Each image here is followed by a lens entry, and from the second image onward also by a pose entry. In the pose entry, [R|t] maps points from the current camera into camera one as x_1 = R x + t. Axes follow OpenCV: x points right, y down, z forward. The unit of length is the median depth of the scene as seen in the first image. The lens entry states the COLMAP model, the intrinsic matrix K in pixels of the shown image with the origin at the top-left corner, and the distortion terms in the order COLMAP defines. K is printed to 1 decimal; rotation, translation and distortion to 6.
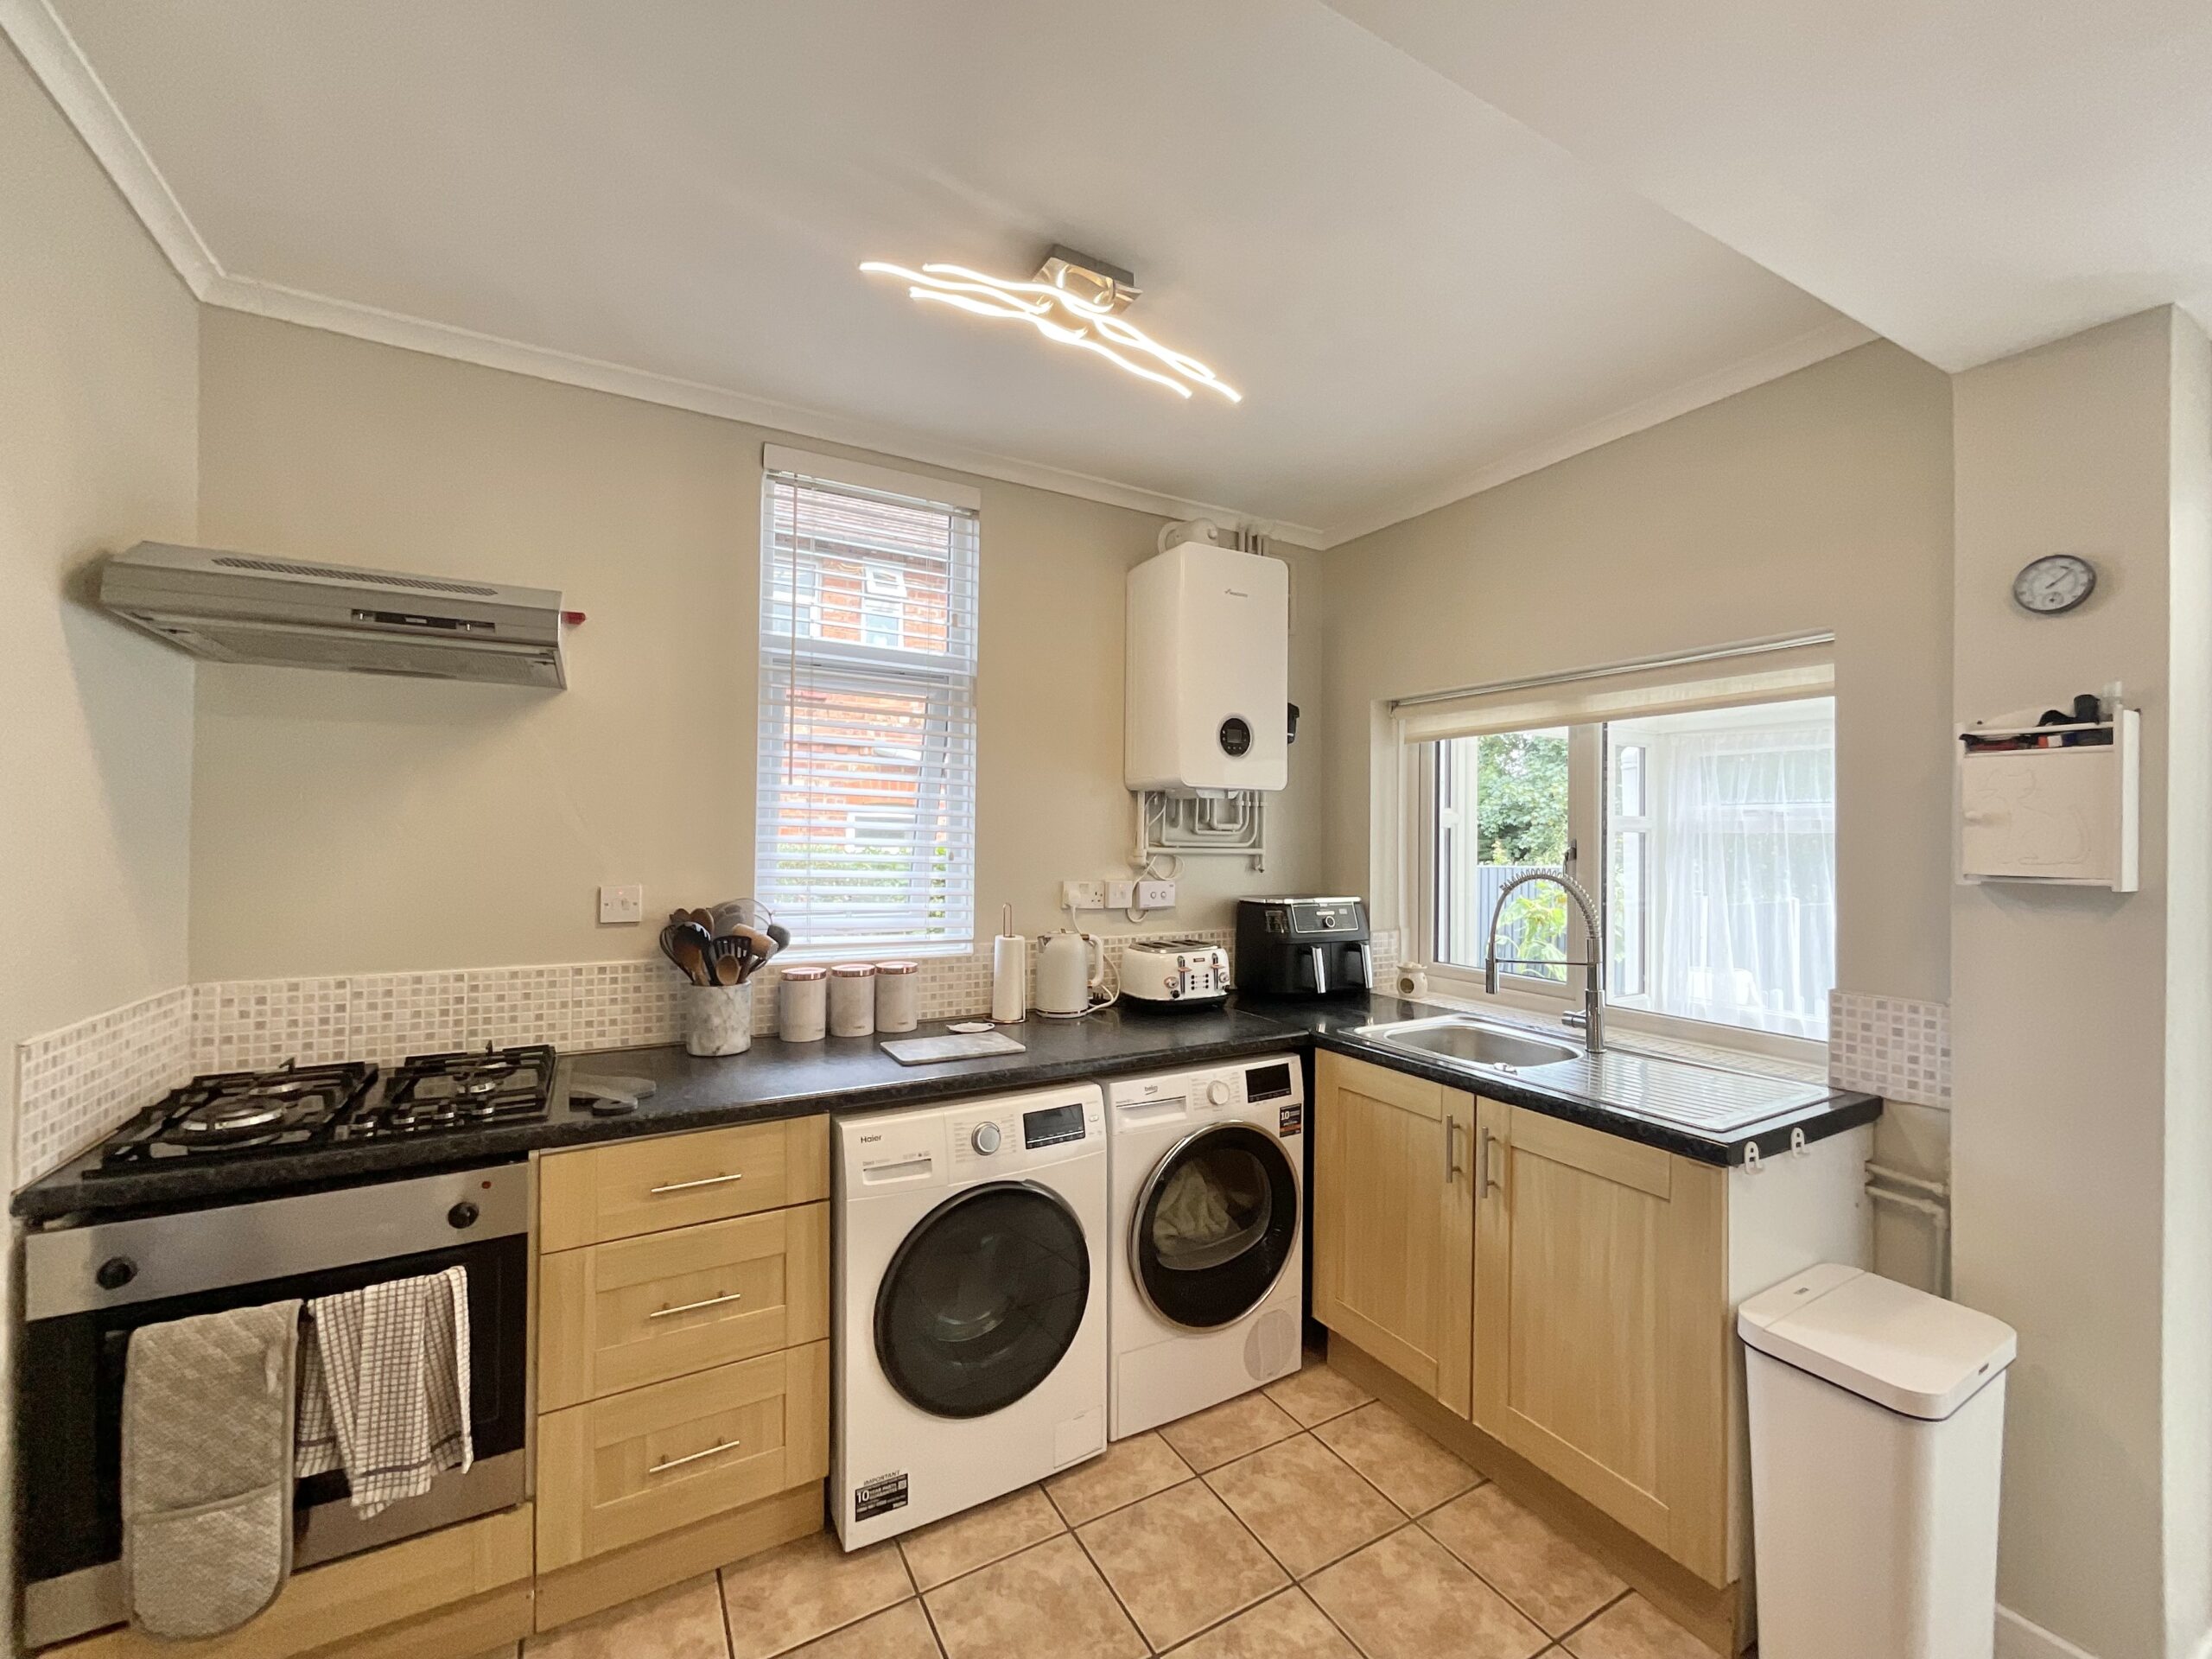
lens RADIAL K [[892.8, 0, 1103.0], [0, 892.8, 831.3], [0, 0, 1]] dist [-0.002773, -0.000249]
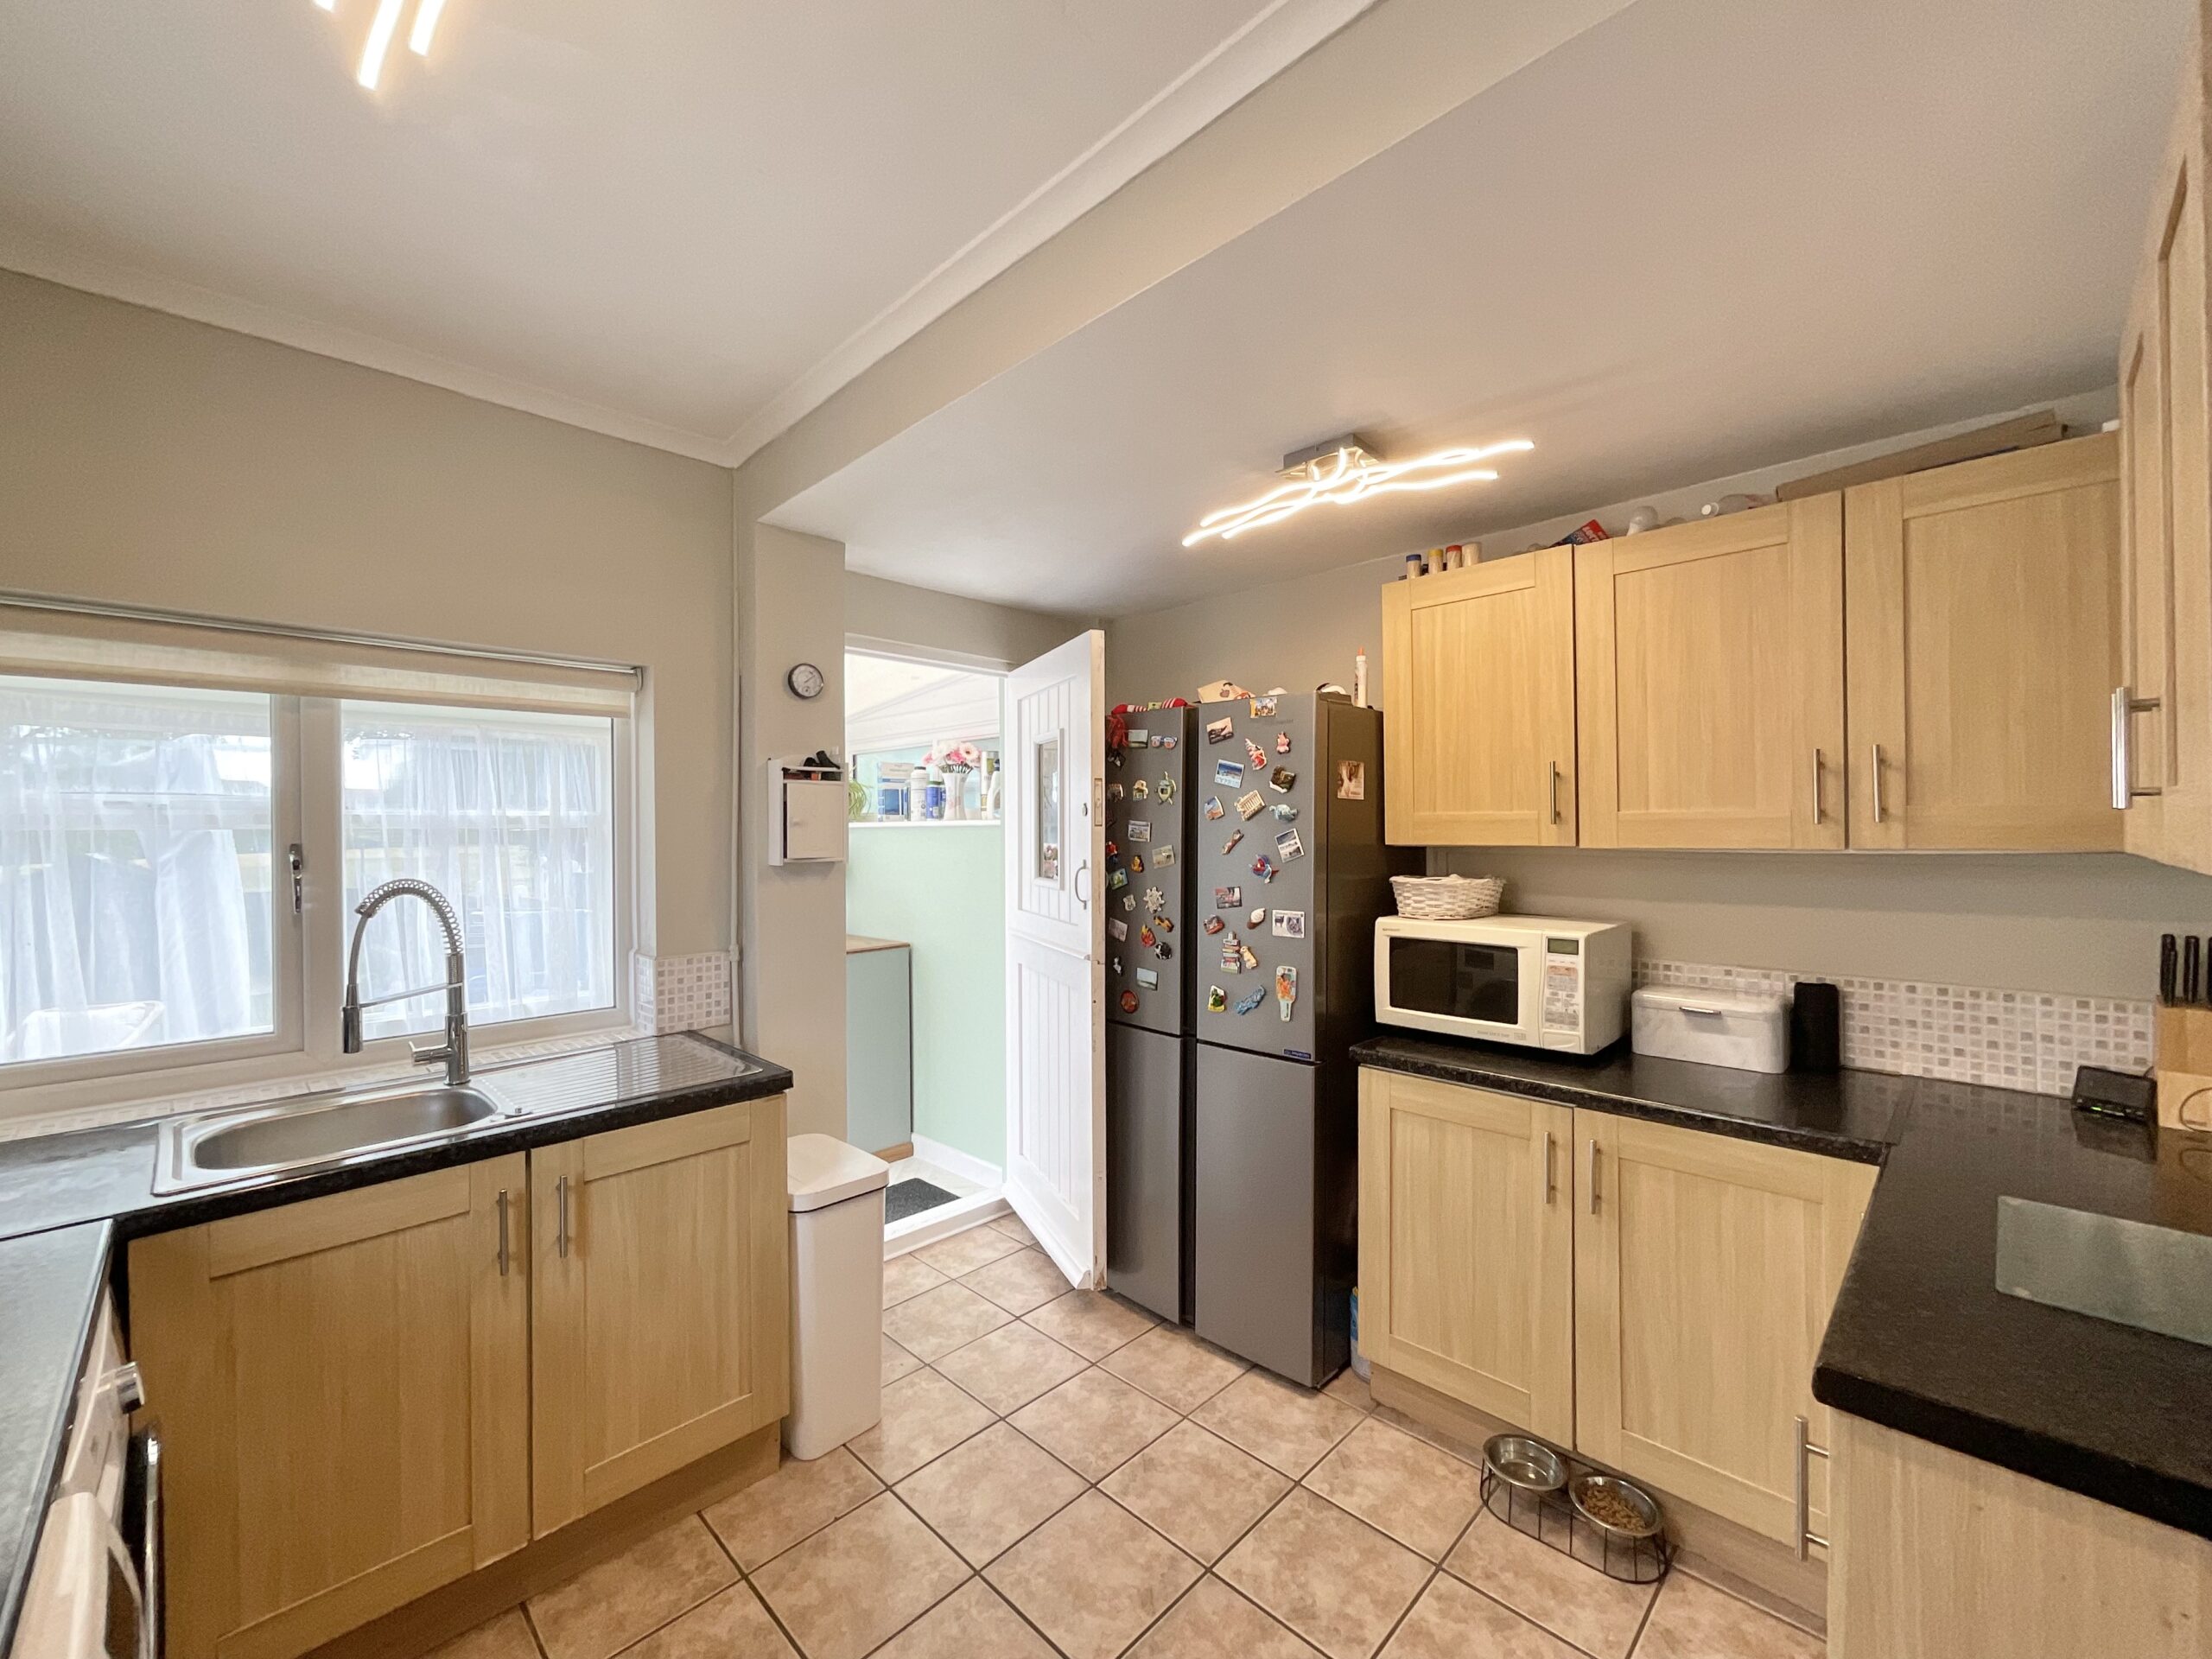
lens RADIAL K [[892.8, 0, 1103.0], [0, 892.8, 831.3], [0, 0, 1]] dist [-0.002773, -0.000249]
pose [[-0.265825, -0.013529, 0.963926, -0.561052], [-0.000897, 0.999905, 0.013786, -0.017683], [-0.964021, 0.002800, -0.265811, 0.746312]]
